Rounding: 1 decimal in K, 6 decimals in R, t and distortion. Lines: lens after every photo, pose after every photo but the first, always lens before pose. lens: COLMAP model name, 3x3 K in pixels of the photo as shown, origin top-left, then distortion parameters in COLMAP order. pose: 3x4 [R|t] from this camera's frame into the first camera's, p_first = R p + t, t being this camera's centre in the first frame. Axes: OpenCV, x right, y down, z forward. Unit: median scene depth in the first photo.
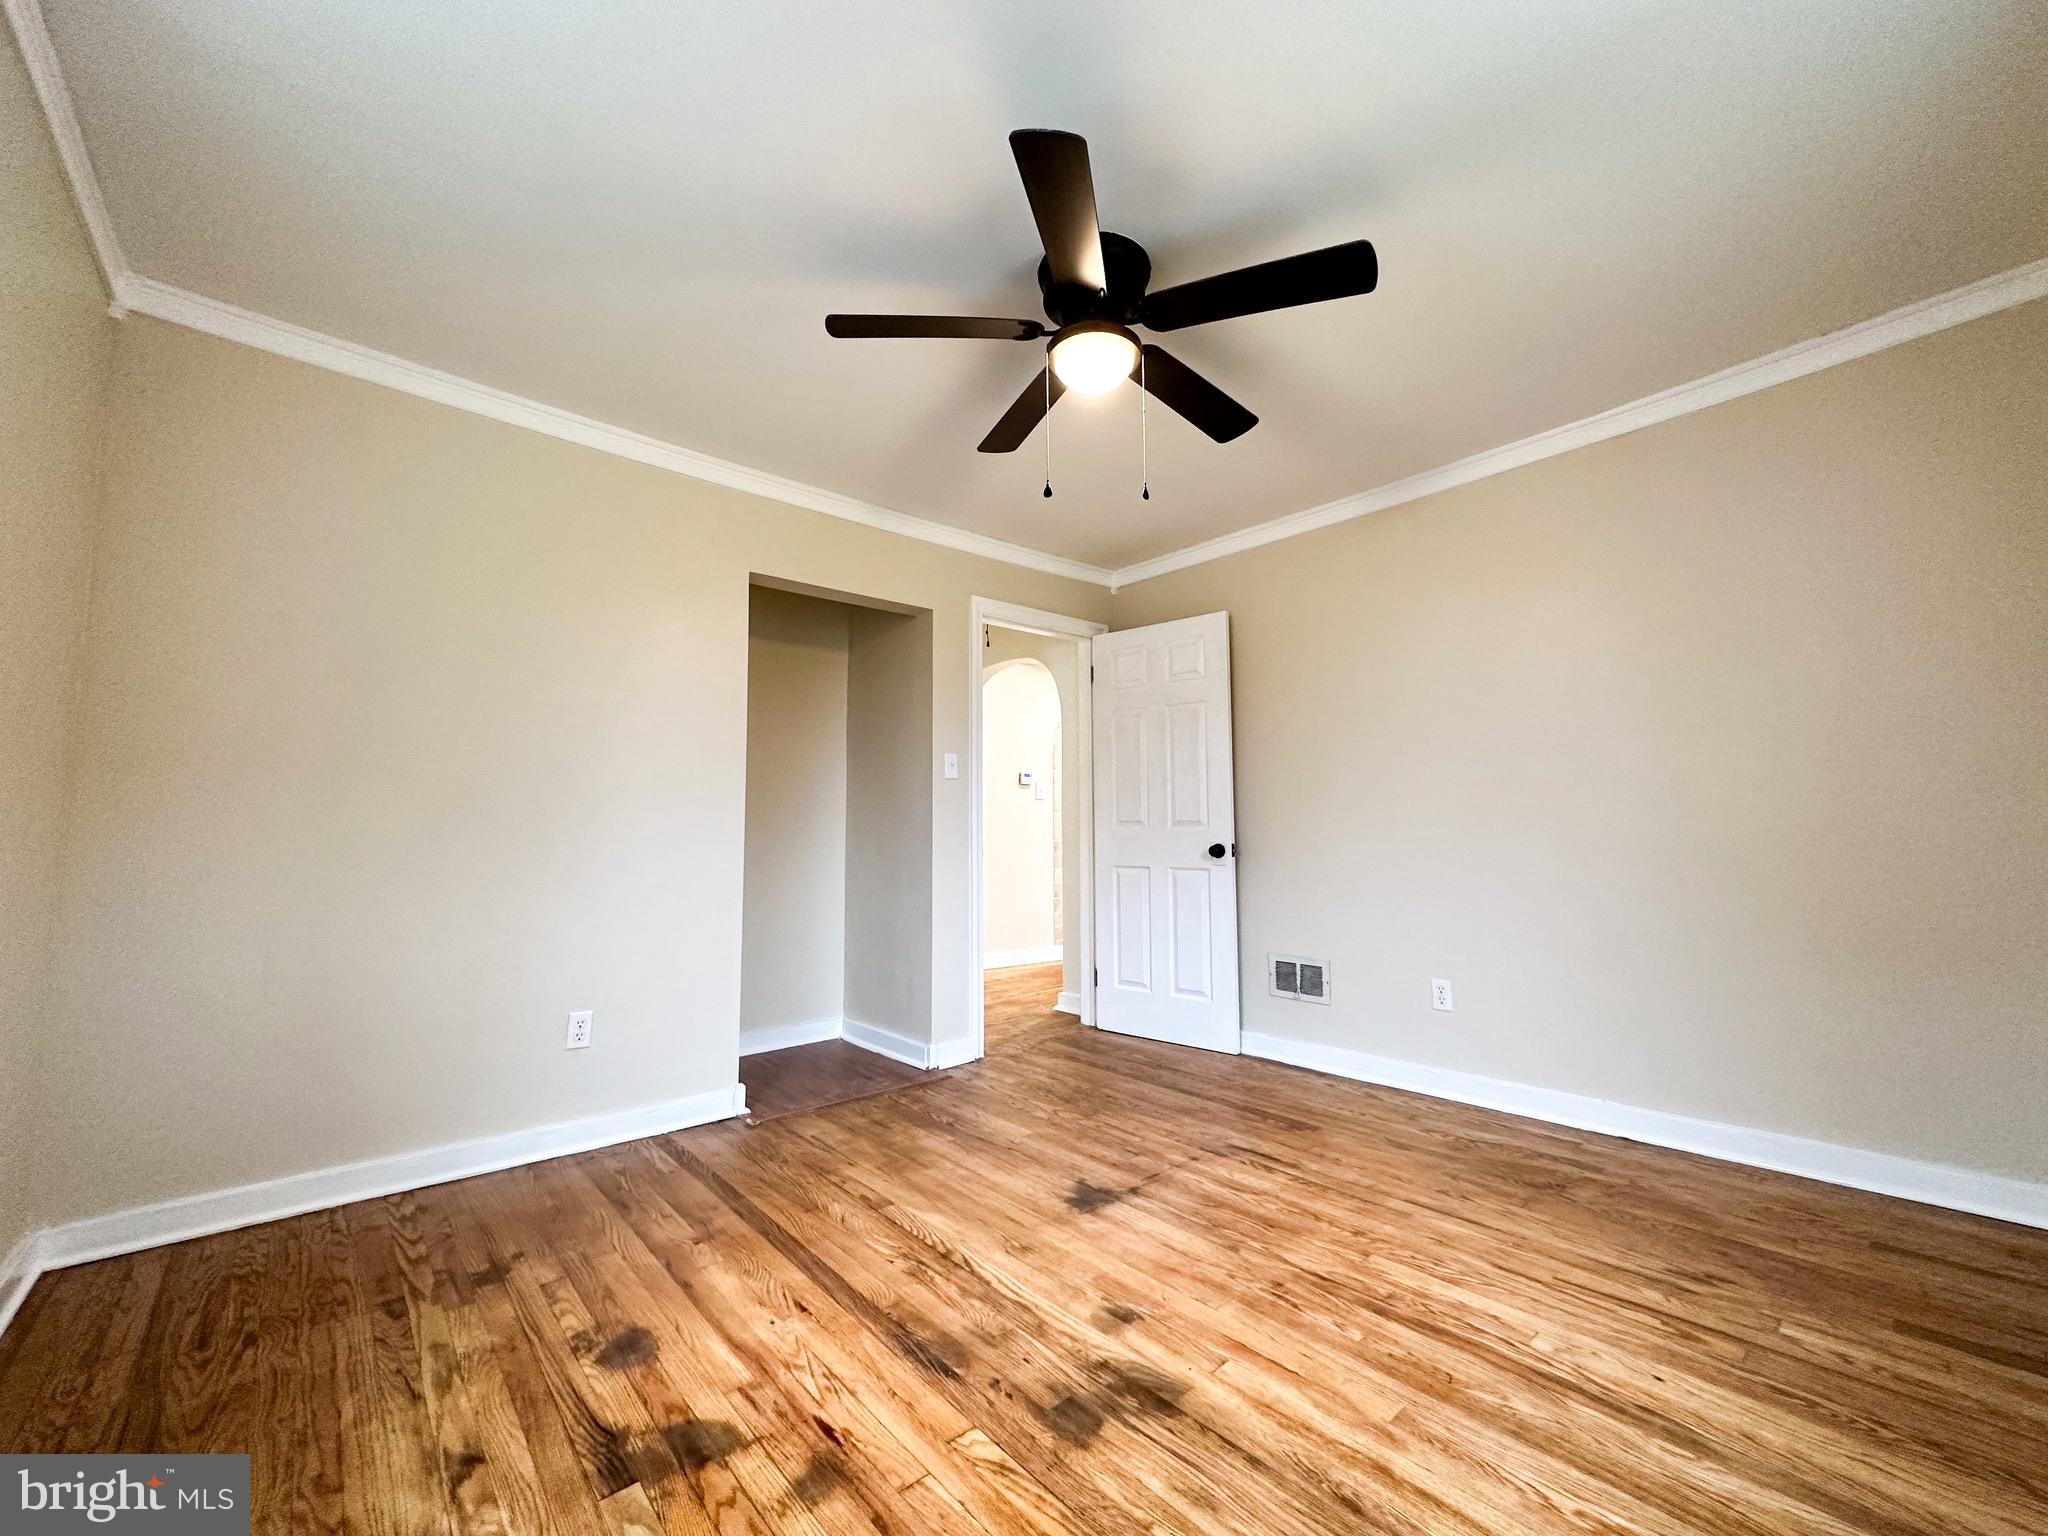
lens RADIAL K [[816.8, 0, 1024.0], [0, 816.8, 768.0], [0, 0, 1]] dist [-0.002151, 0.000303]
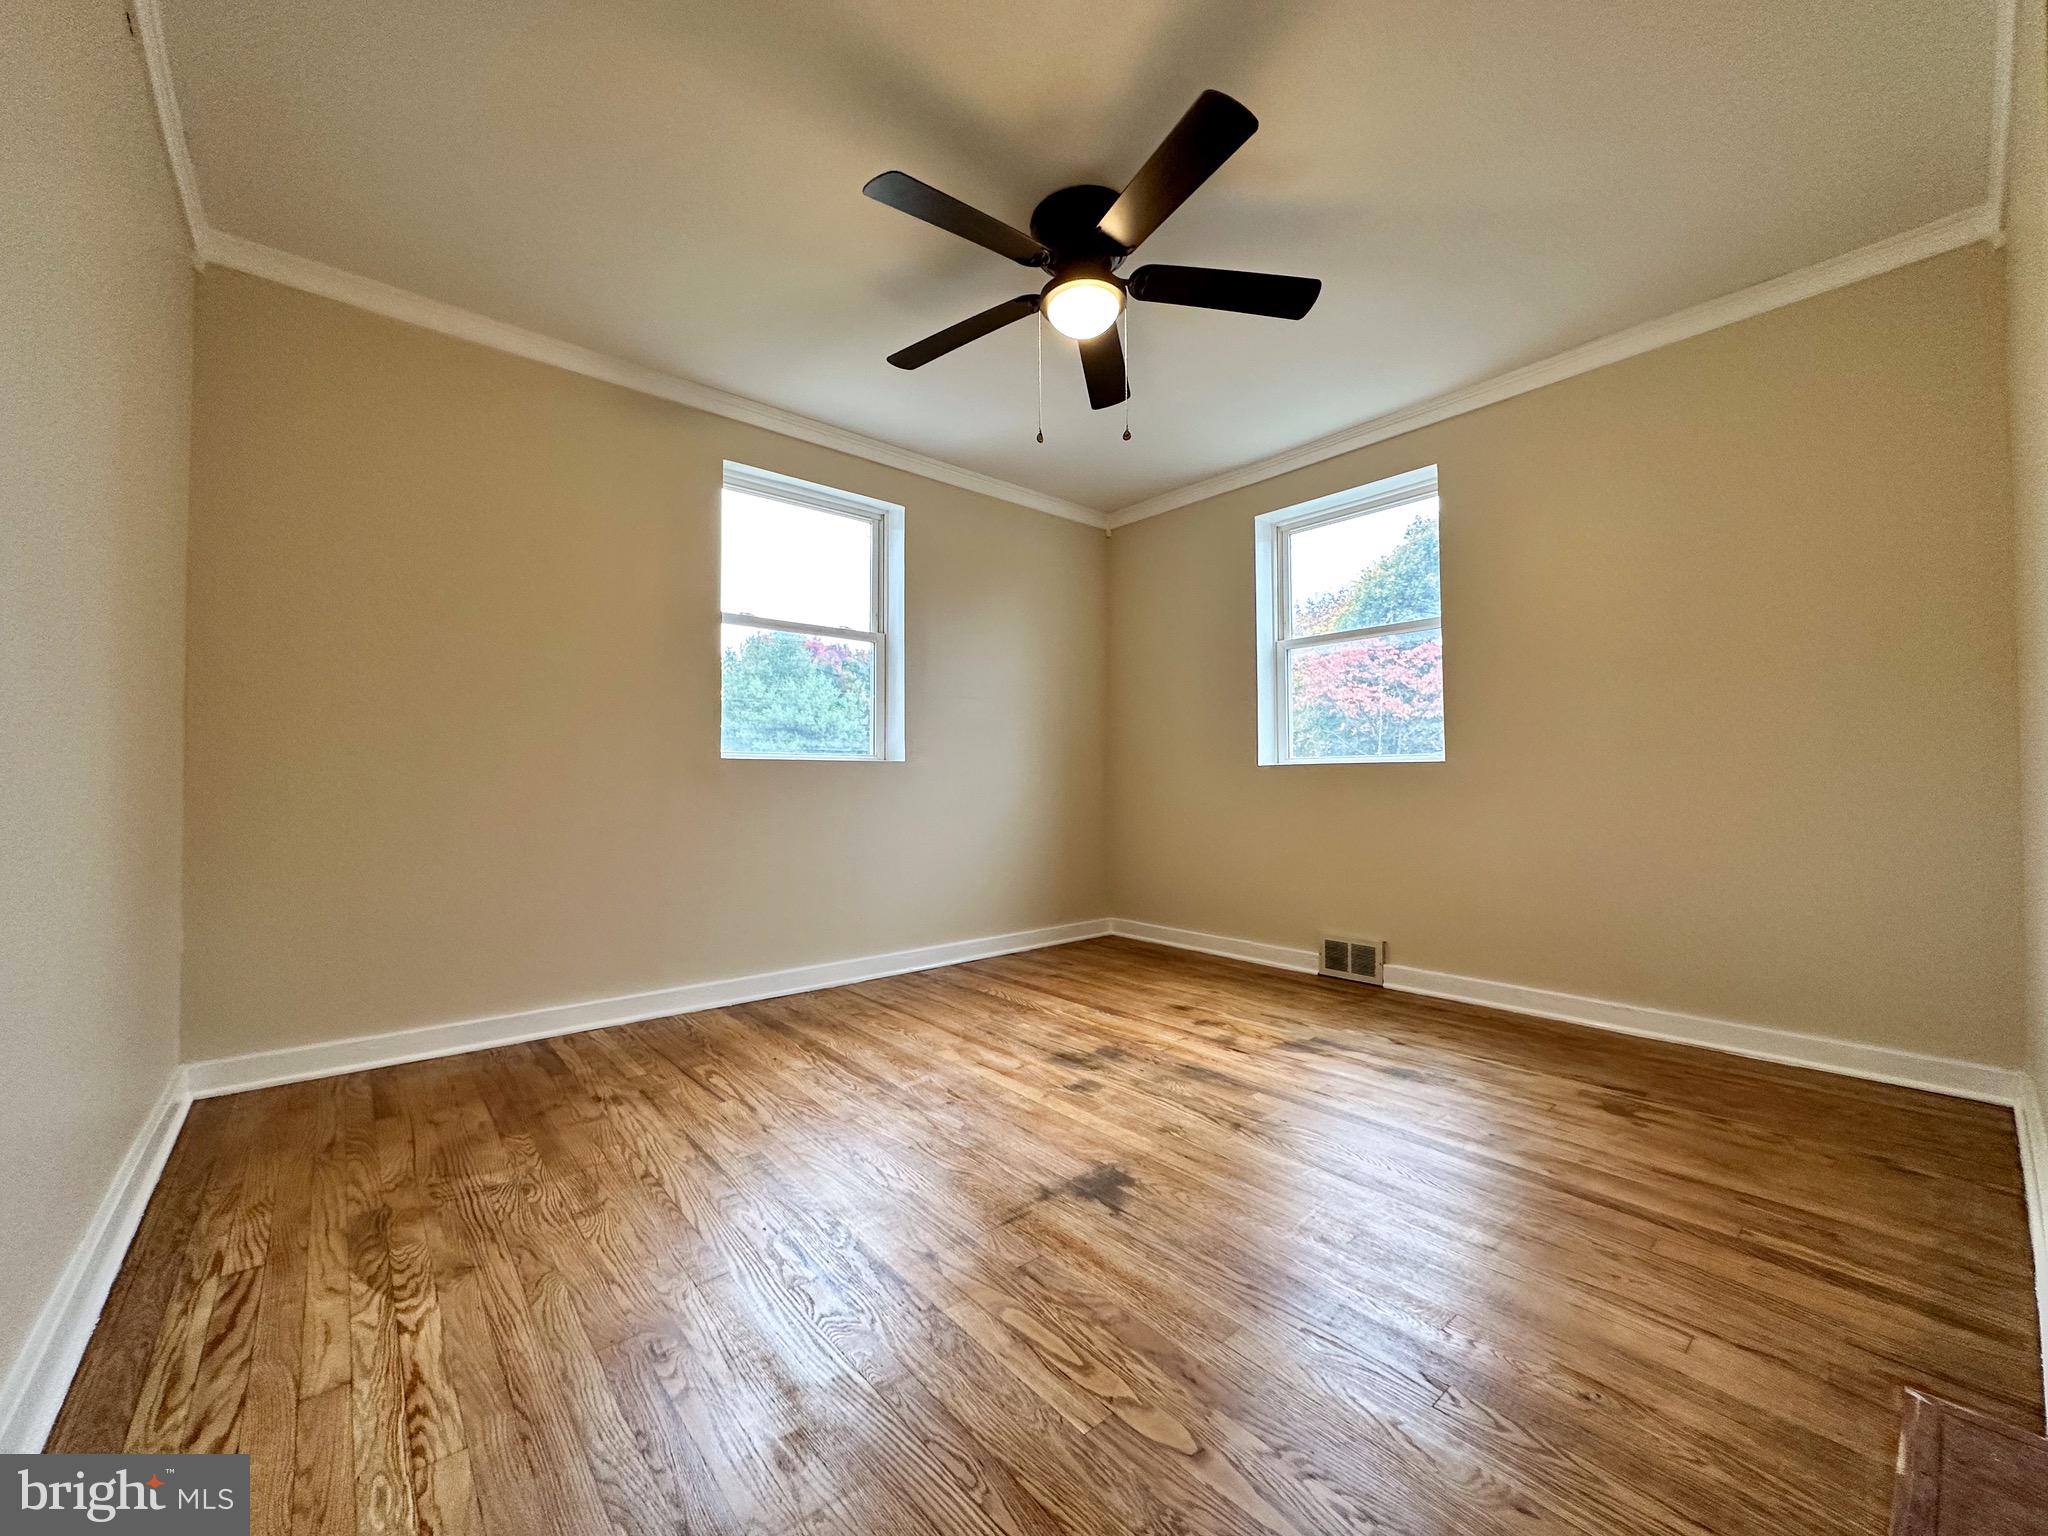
lens RADIAL K [[816.8, 0, 1024.0], [0, 816.8, 768.0], [0, 0, 1]] dist [-0.002151, 0.000303]
pose [[-0.999891, 0.009325, 0.011422, 0.190380], [0.008190, 0.995375, -0.095719, 0.260443], [-0.012262, -0.095615, -0.995343, 2.404434]]
